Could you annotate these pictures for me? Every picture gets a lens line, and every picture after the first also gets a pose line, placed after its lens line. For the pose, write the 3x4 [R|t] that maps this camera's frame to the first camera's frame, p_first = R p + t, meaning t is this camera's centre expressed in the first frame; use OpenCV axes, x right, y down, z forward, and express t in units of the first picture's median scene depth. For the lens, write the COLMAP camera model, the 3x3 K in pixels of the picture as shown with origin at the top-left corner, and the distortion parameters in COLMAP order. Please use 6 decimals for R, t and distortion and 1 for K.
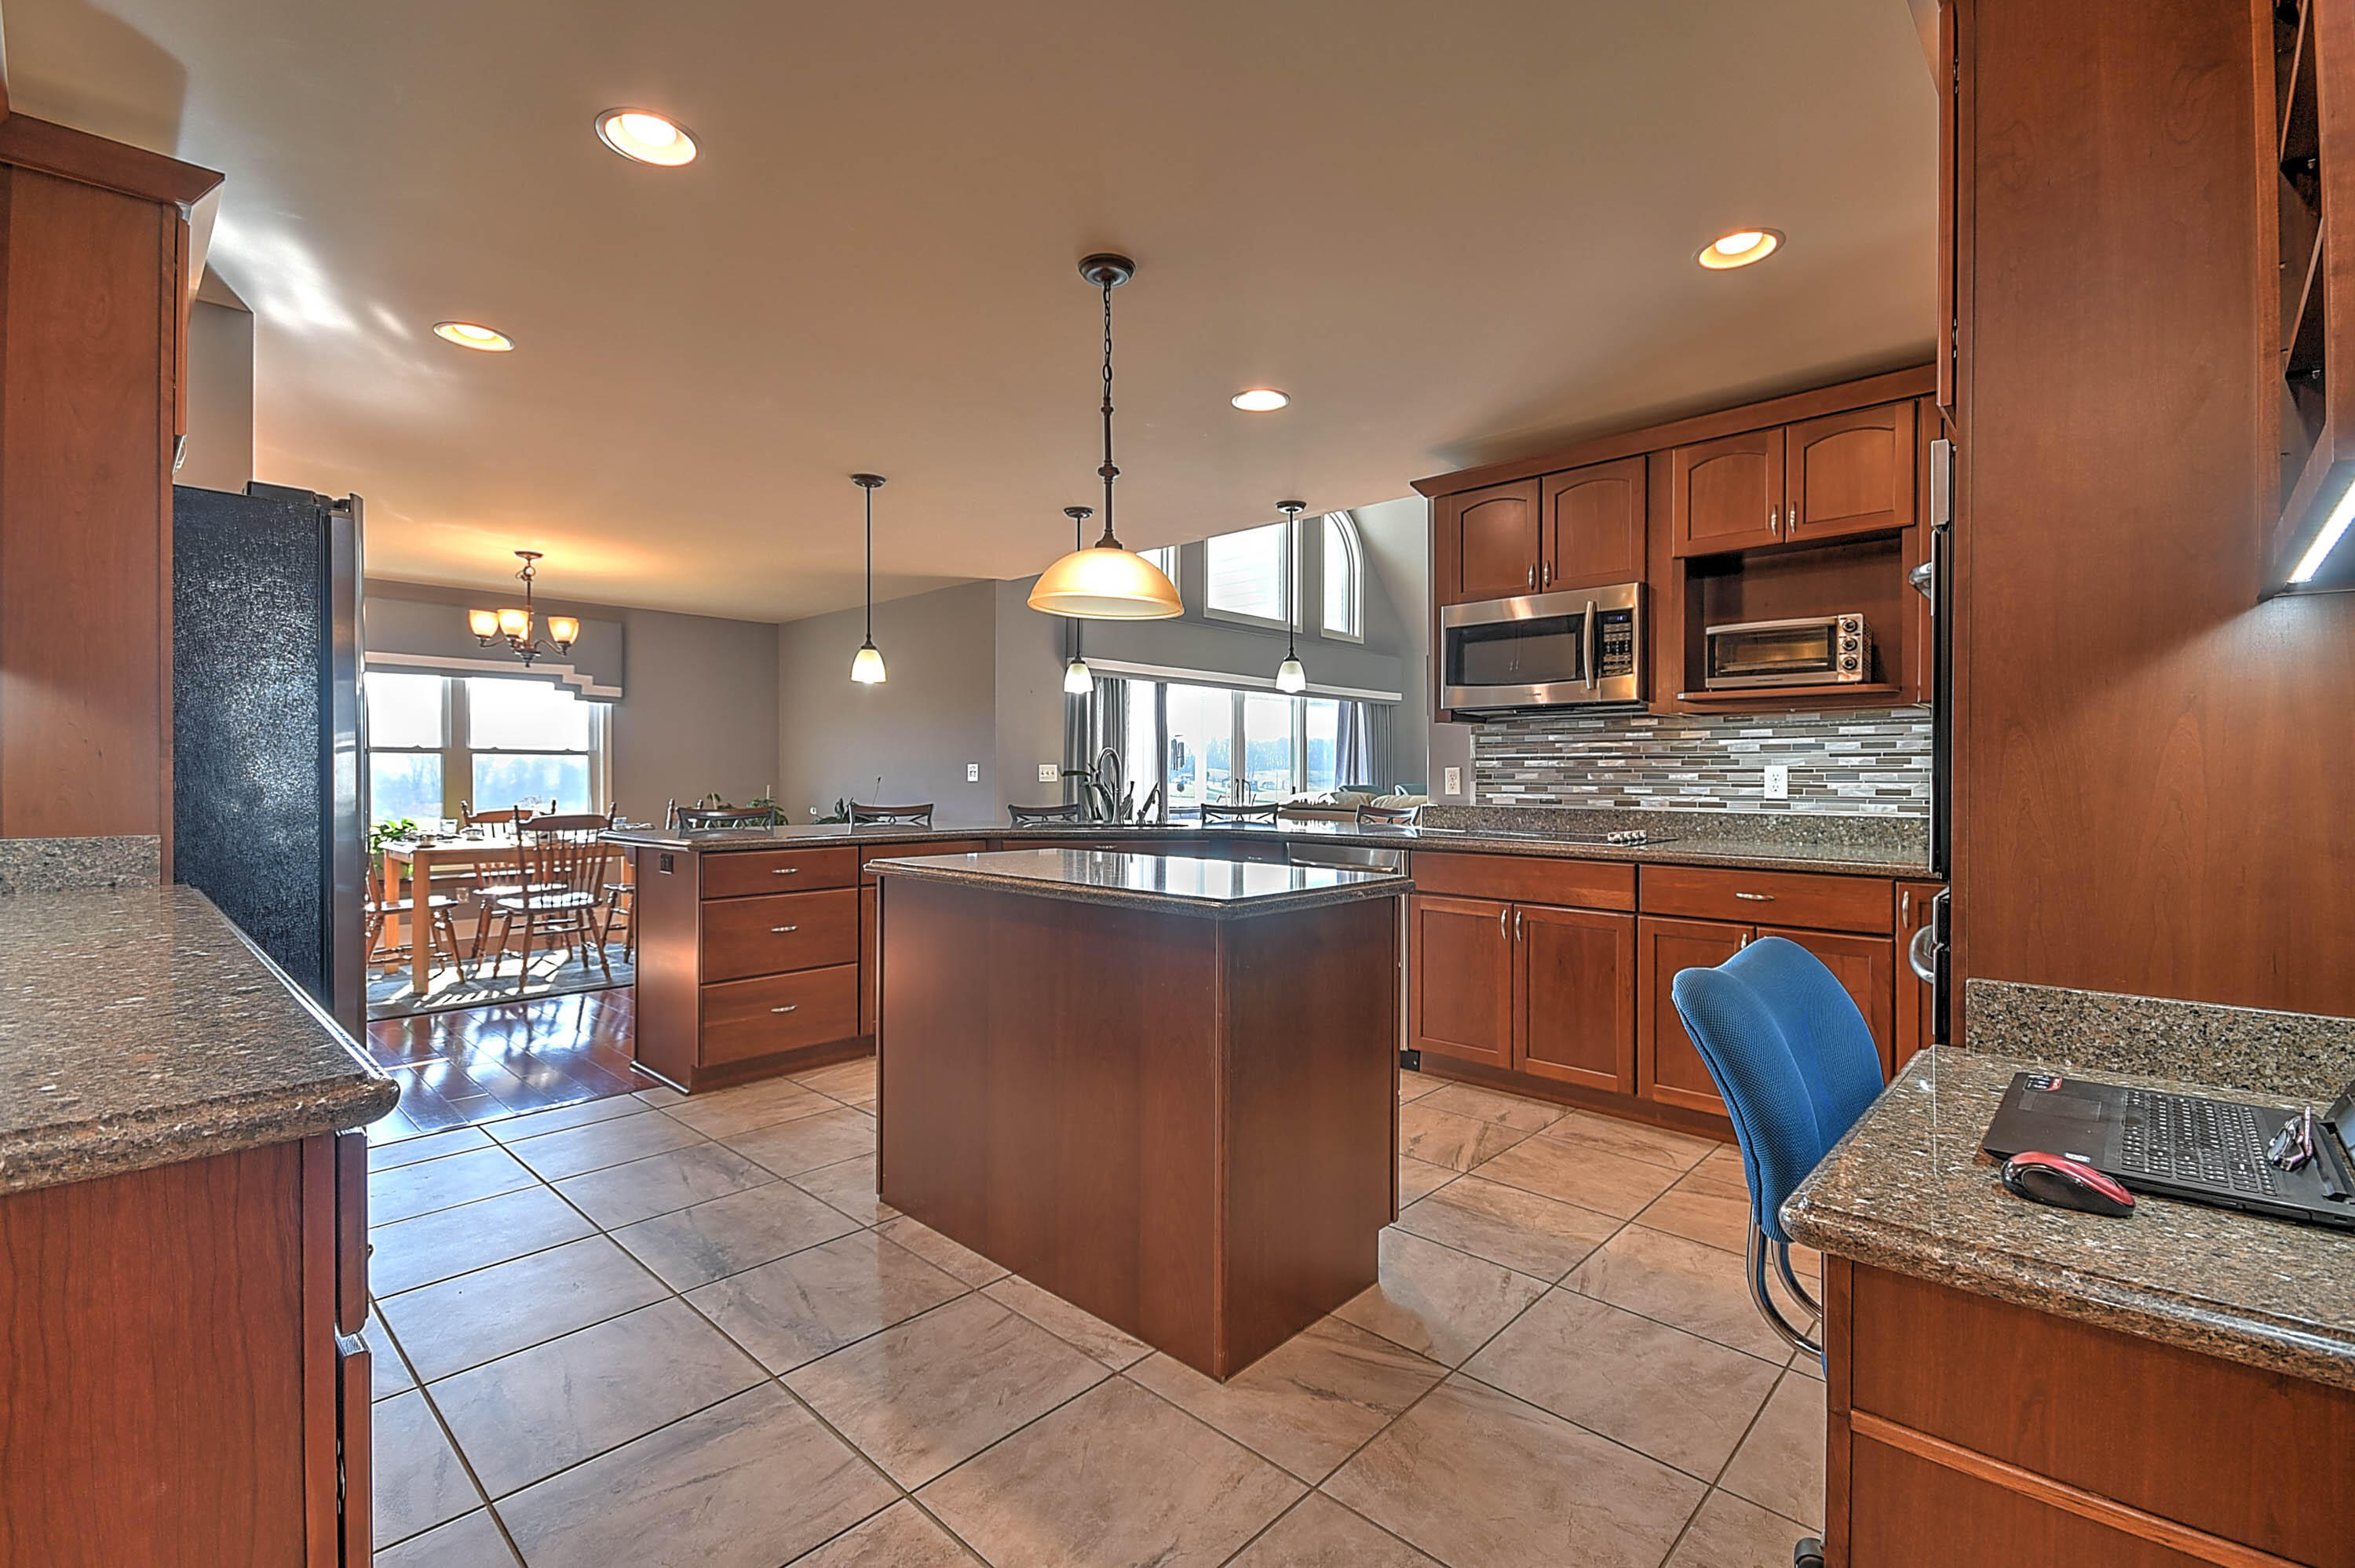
lens RADIAL K [[1030.4, 0, 1179.6], [0, 1030.4, 780.6], [0, 0, 1]] dist [0.002928, 0.000512]
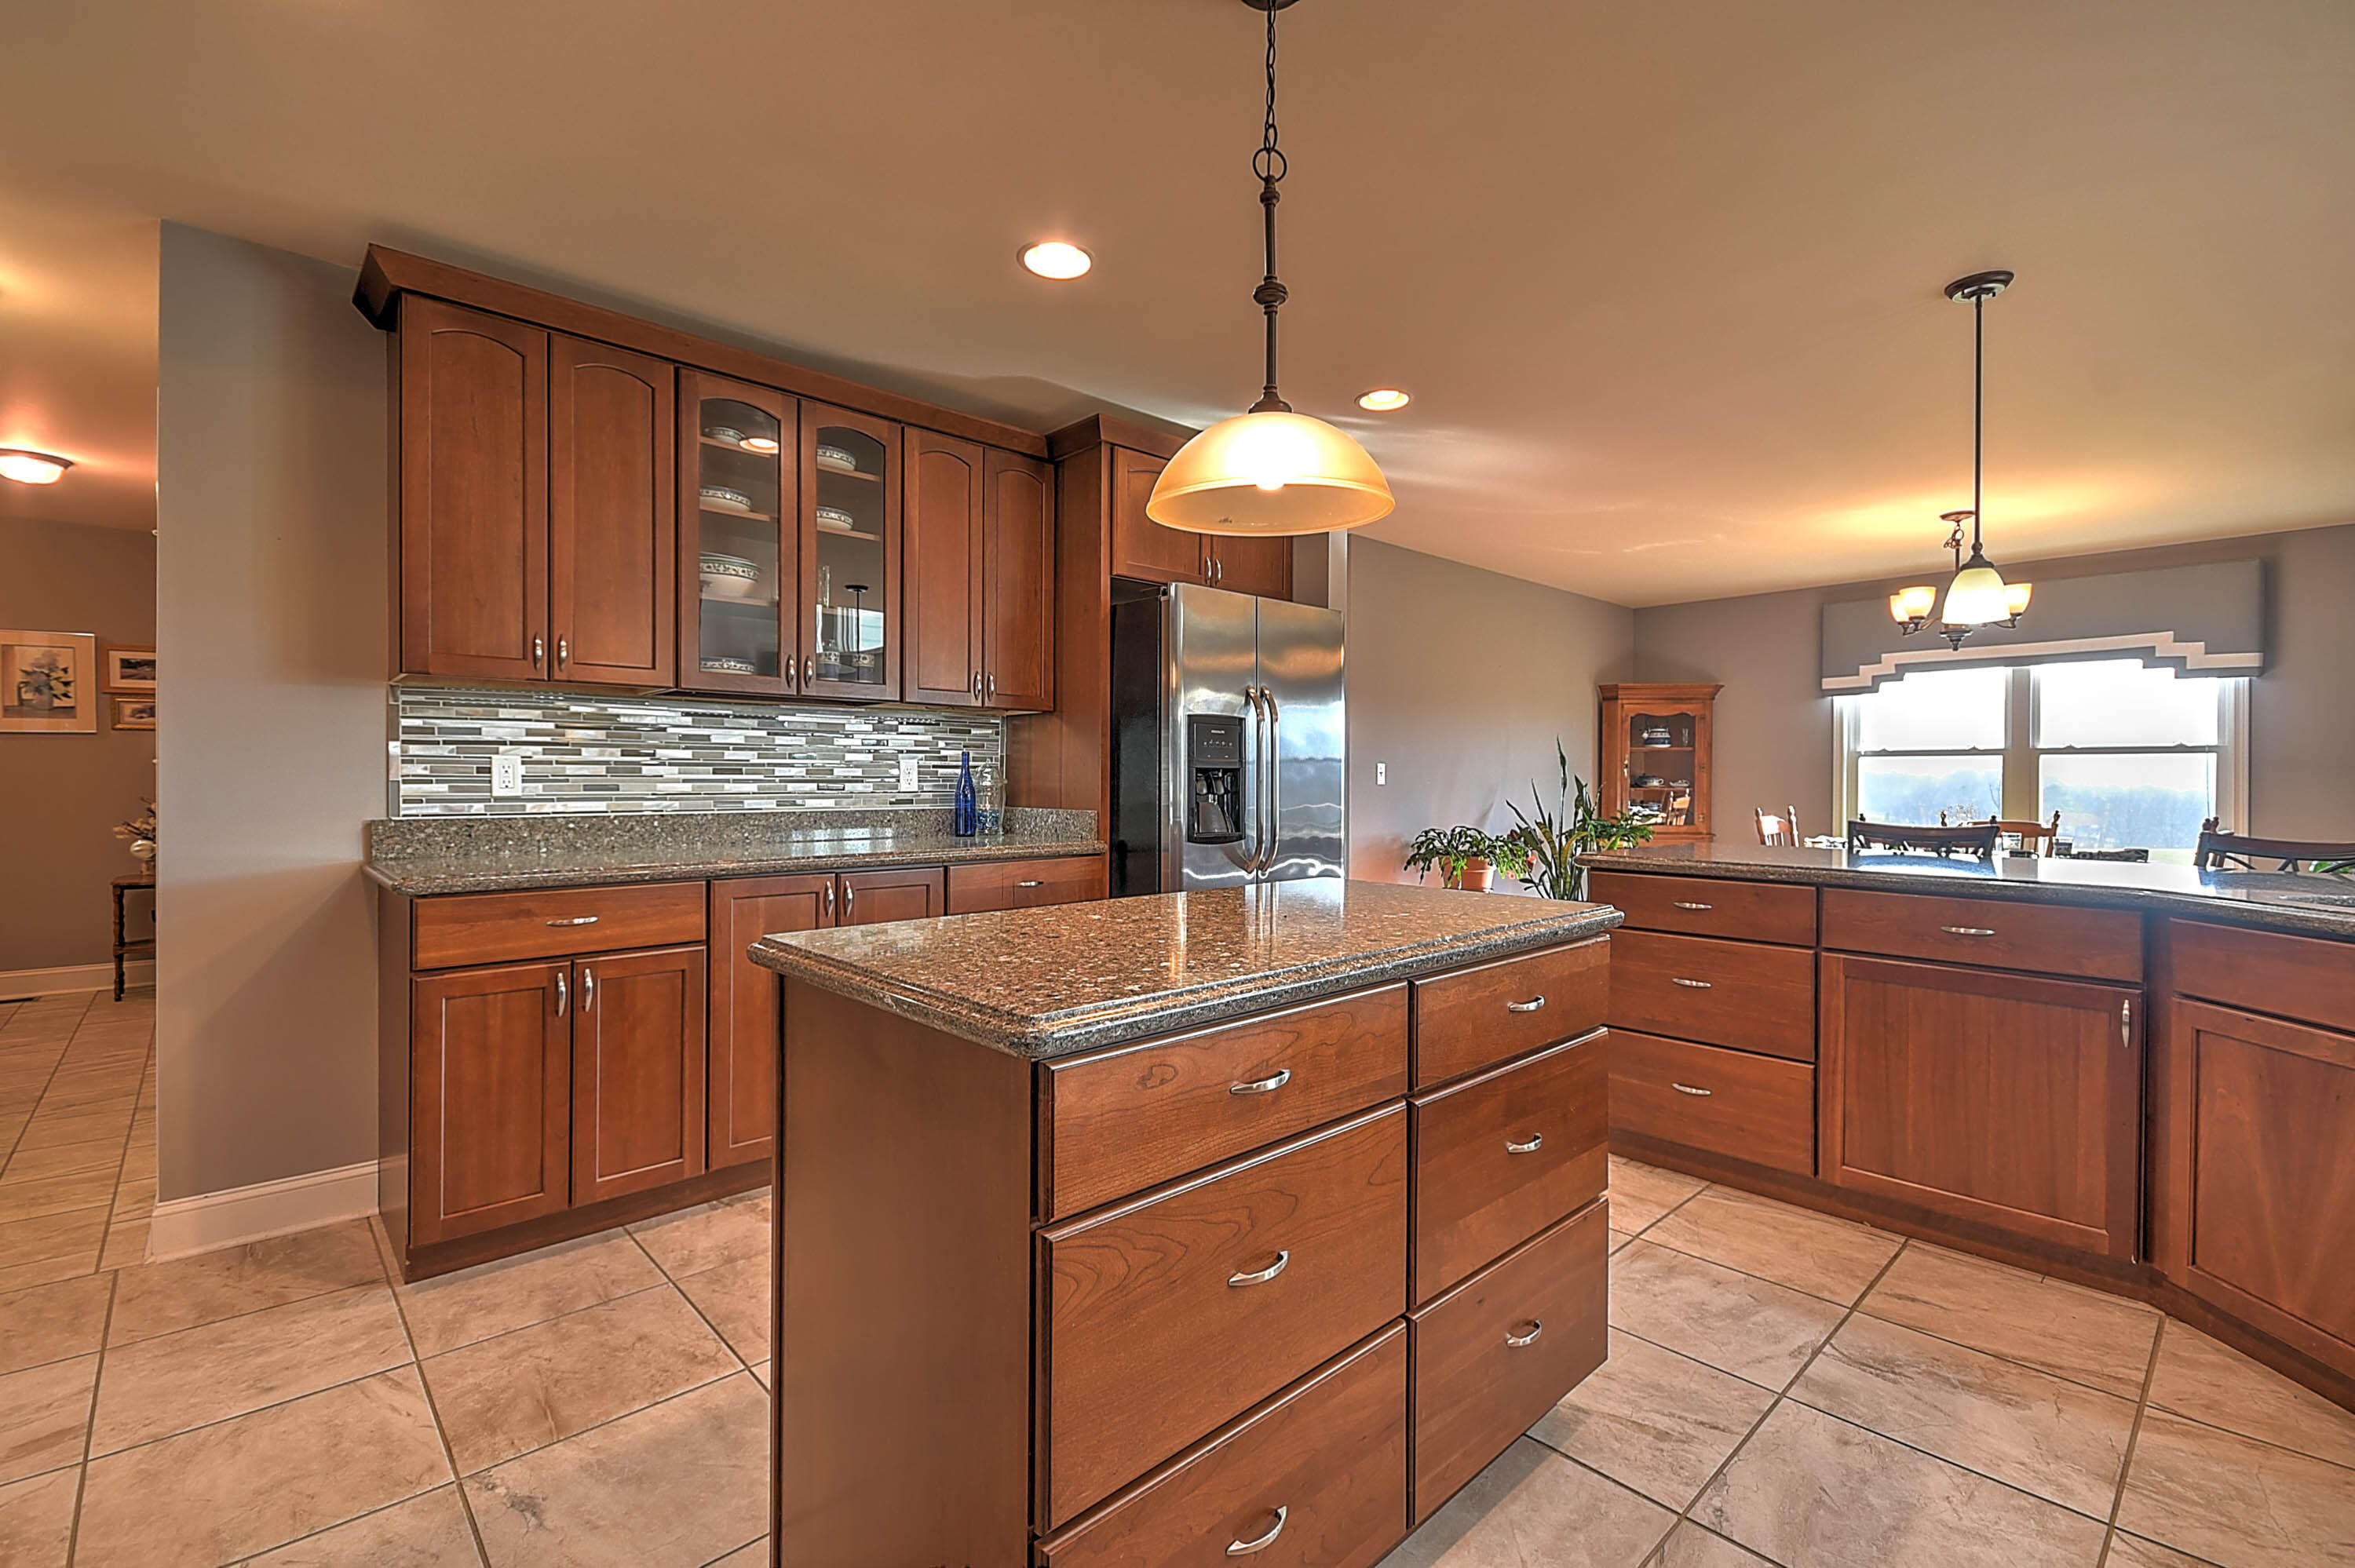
lens RADIAL K [[1030.4, 0, 1179.7], [0, 1030.4, 781.6], [0, 0, 1]] dist [0.002928, 0.000512]
pose [[-0.066987, 0.002927, -0.997750, 0.207085], [-0.008008, 0.999962, 0.003471, -0.001411], [0.997722, 0.008222, -0.066961, 0.360352]]
